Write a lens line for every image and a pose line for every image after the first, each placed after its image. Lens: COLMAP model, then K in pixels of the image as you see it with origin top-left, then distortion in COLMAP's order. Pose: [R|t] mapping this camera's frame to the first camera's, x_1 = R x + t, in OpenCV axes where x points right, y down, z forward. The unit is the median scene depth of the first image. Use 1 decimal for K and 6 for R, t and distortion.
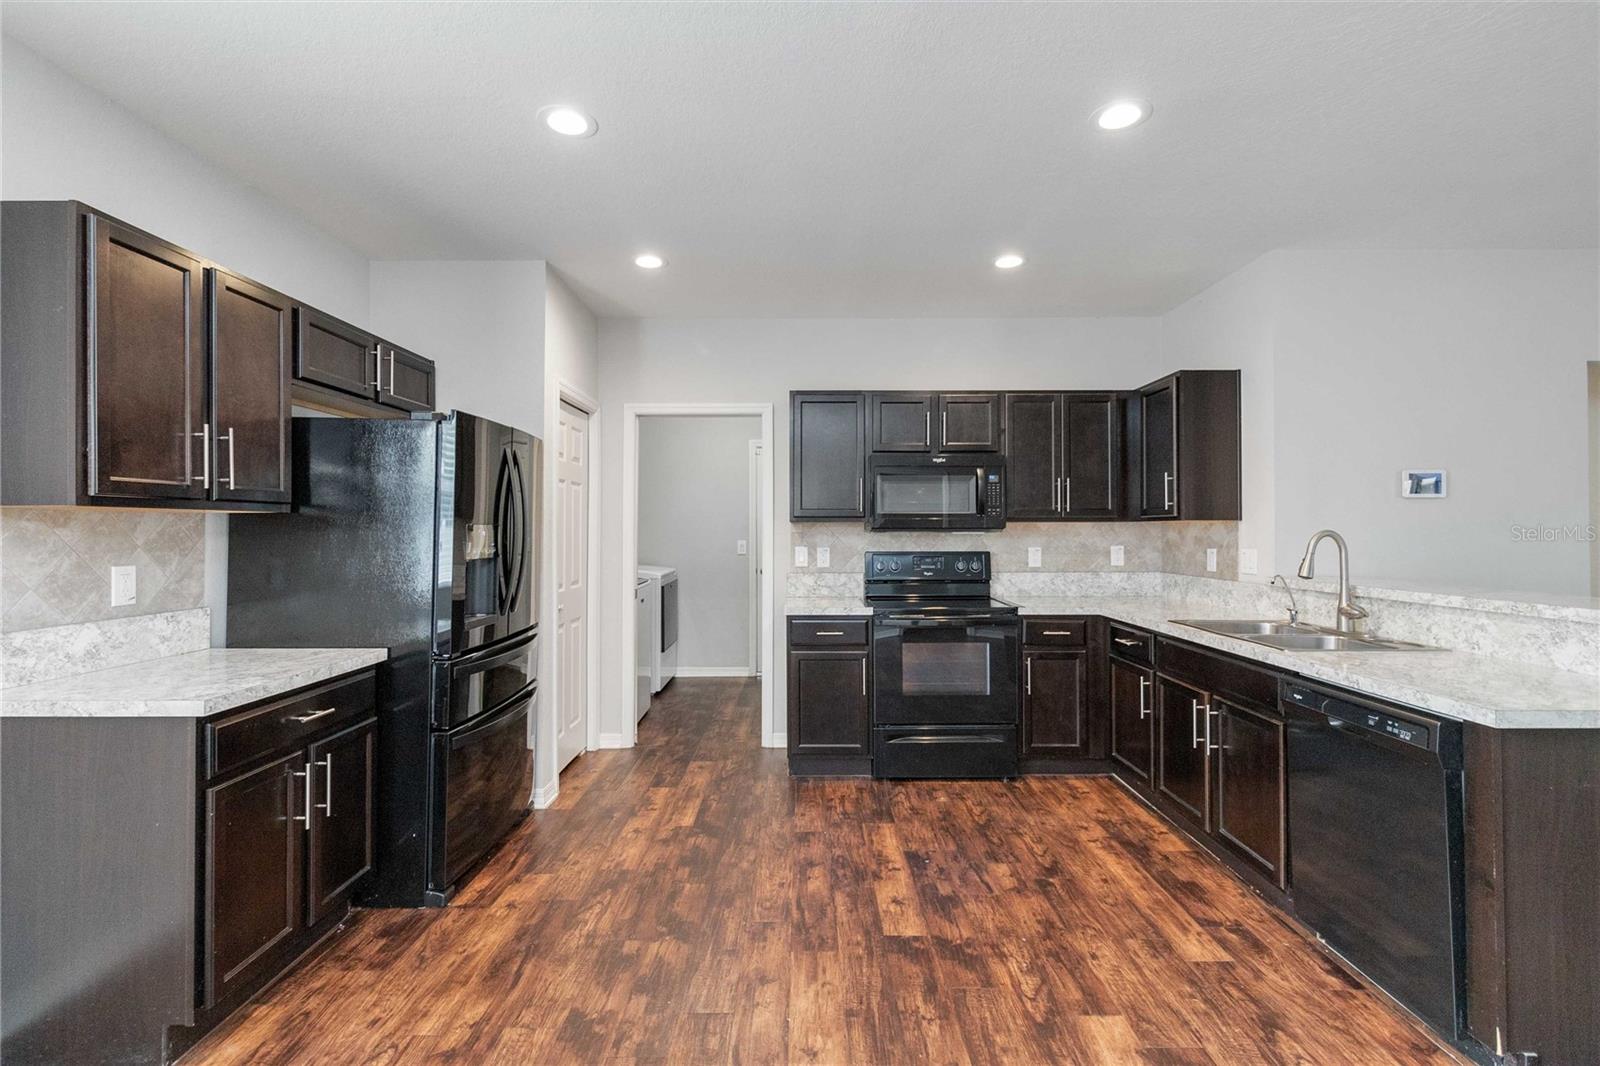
lens RADIAL K [[733.8, 0, 801.2], [0, 733.8, 522.3], [0, 0, 1]] dist [0.000464, -0.000029]
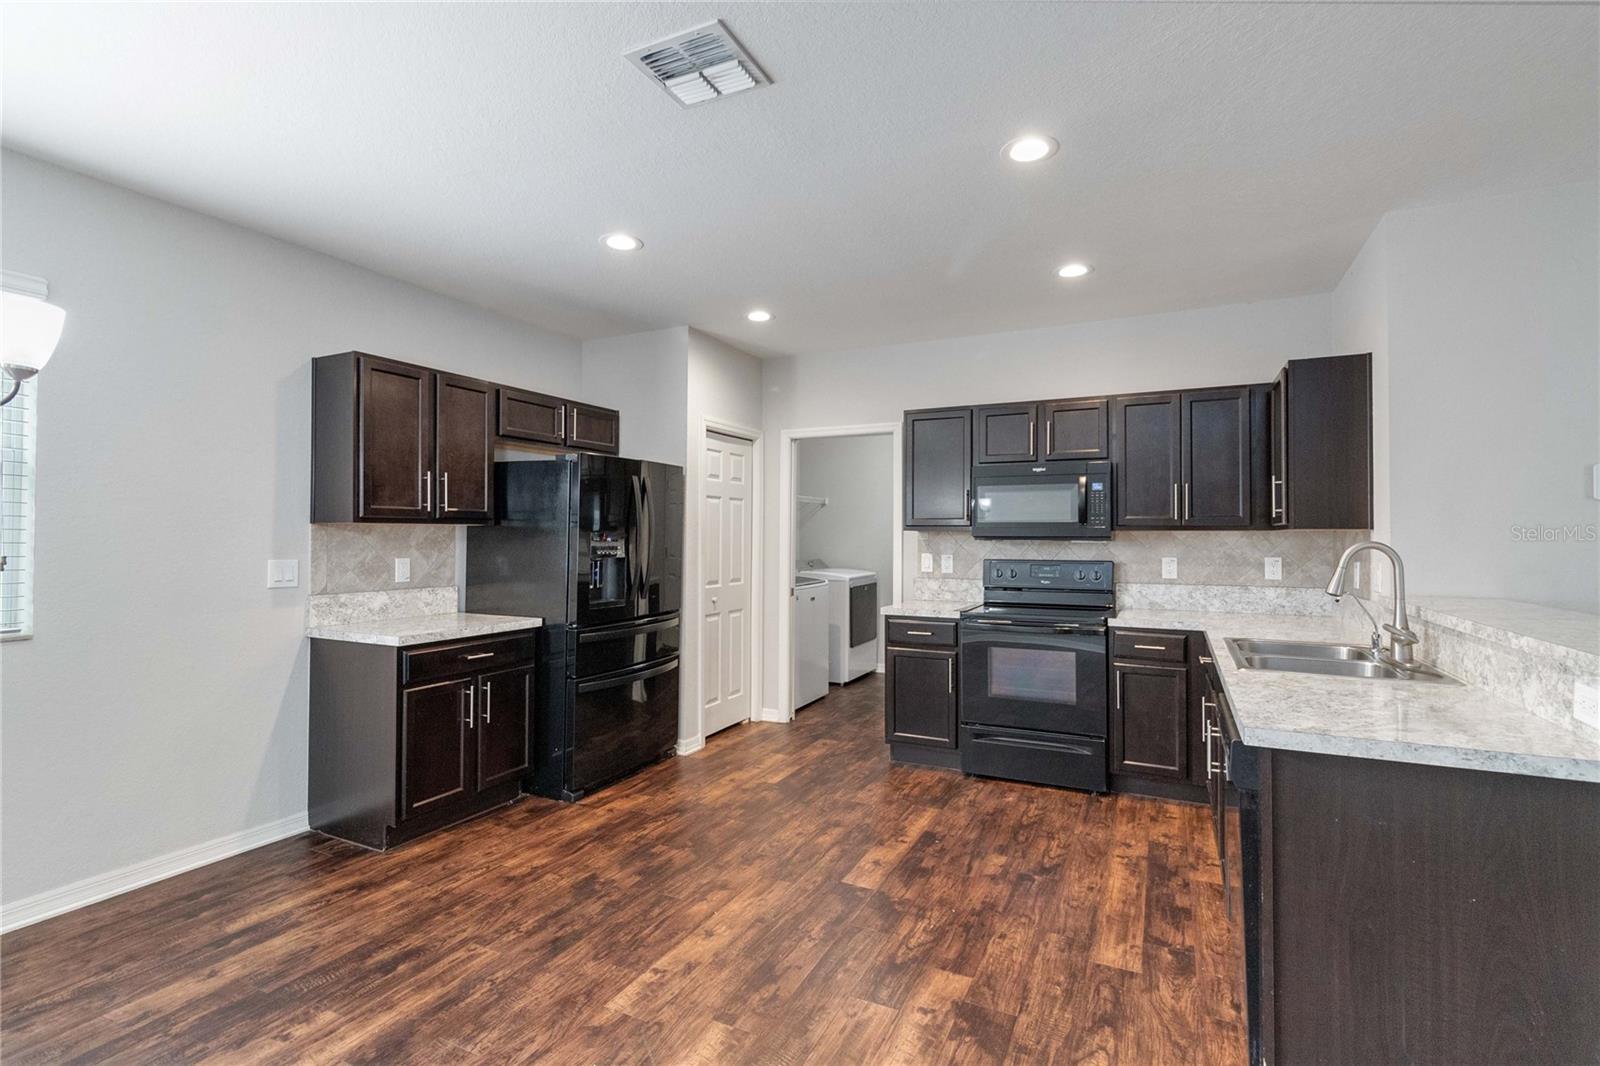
lens RADIAL K [[740.5, 0, 802.2], [0, 740.5, 525.8], [0, 0, 1]] dist [0.000731, 0.000196]
pose [[0.898967, -0.002643, -0.438009, 0.496626], [0.000765, 0.999990, -0.004464, -0.004300], [0.438017, 0.003678, 0.898959, -0.086311]]
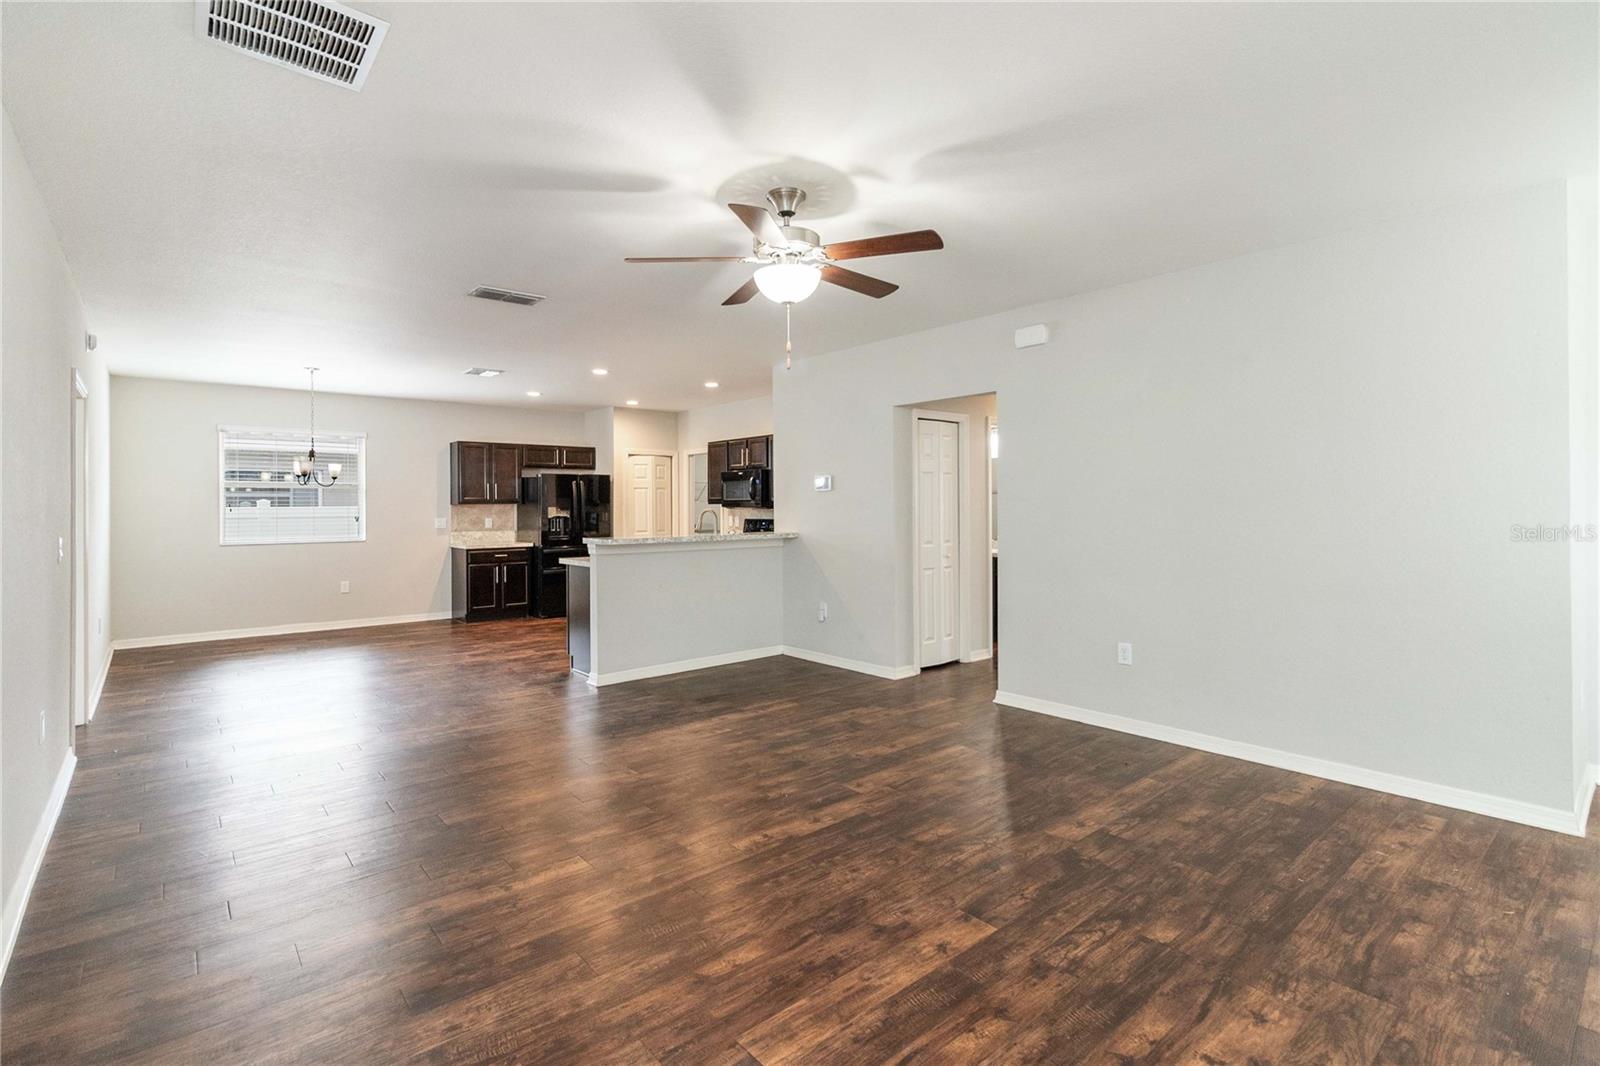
lens RADIAL K [[752.4, 0, 793.6], [0, 752.4, 514.2], [0, 0, 1]] dist [-0.000574, -0.000410]
pose [[0.644810, 0.004253, -0.764331, 2.710336], [0.012611, 0.999789, 0.016203, -0.006853], [0.764239, -0.020087, 0.644621, -0.324045]]
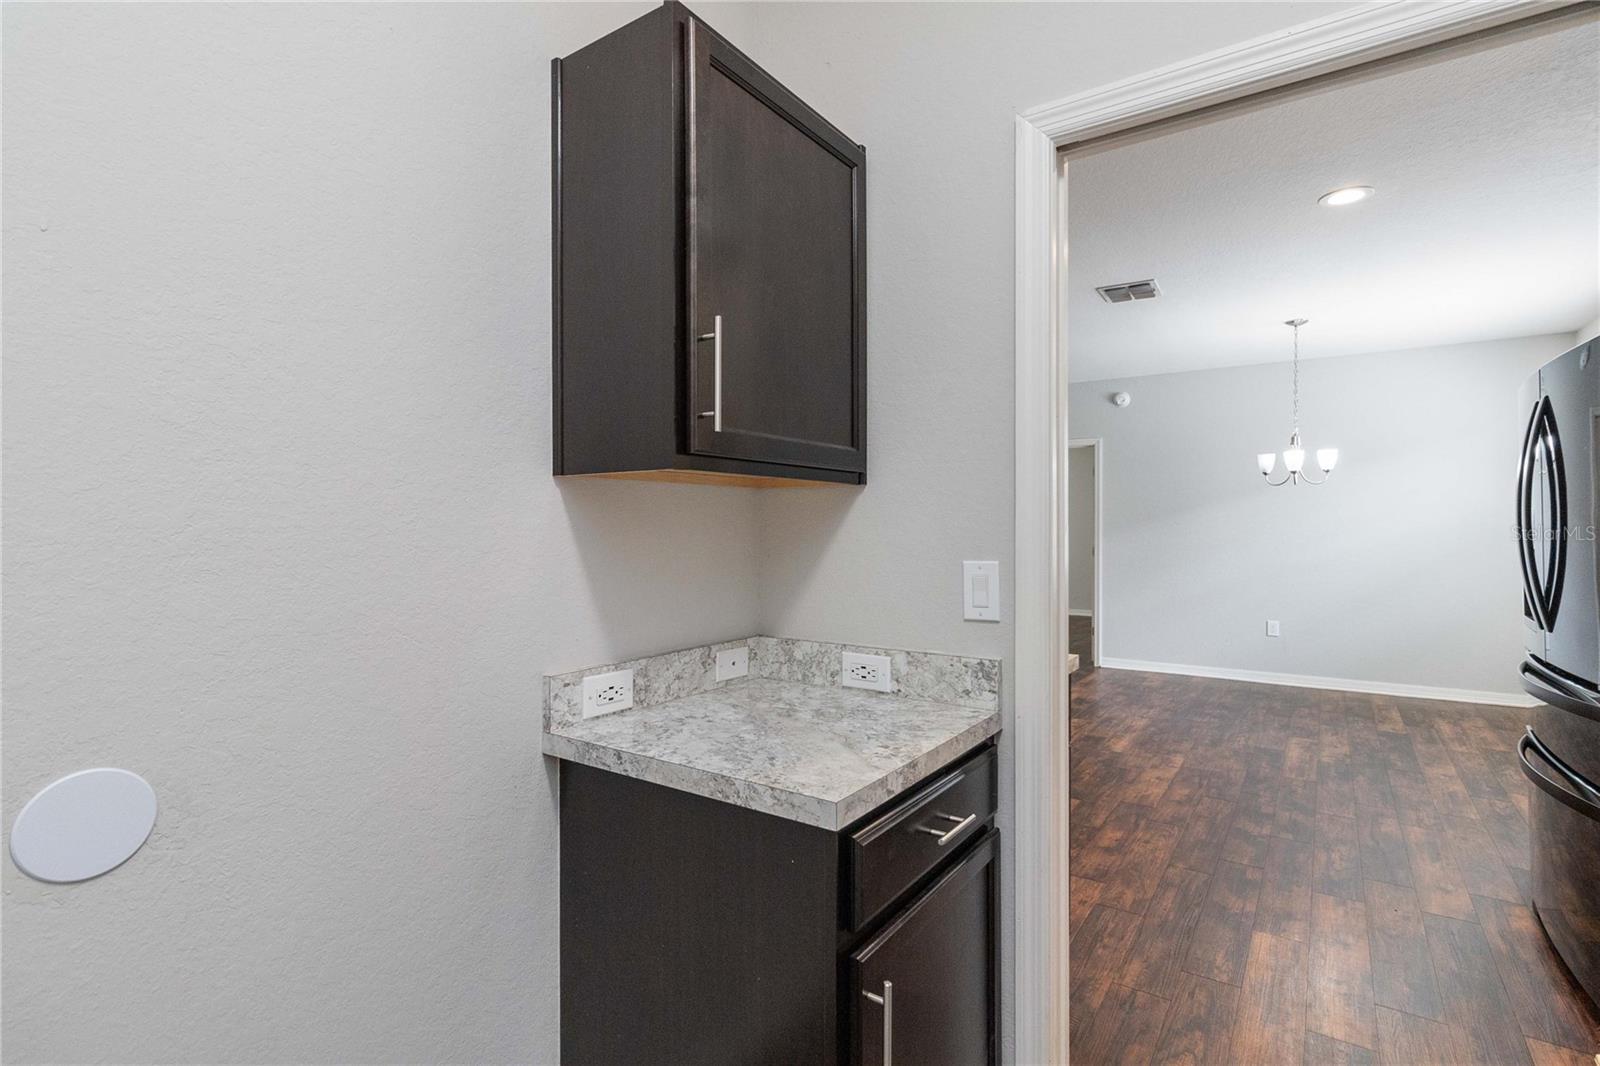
lens RADIAL K [[761.0, 0, 800.0], [0, 761.0, 533.0], [0, 0, 1]] dist [-0.001493, -0.000313]
pose [[-0.822917, -0.000597, 0.568162, -0.240012], [-0.002794, 0.999992, -0.002996, 0.037220], [-0.568155, -0.004053, -0.822911, 2.176920]]
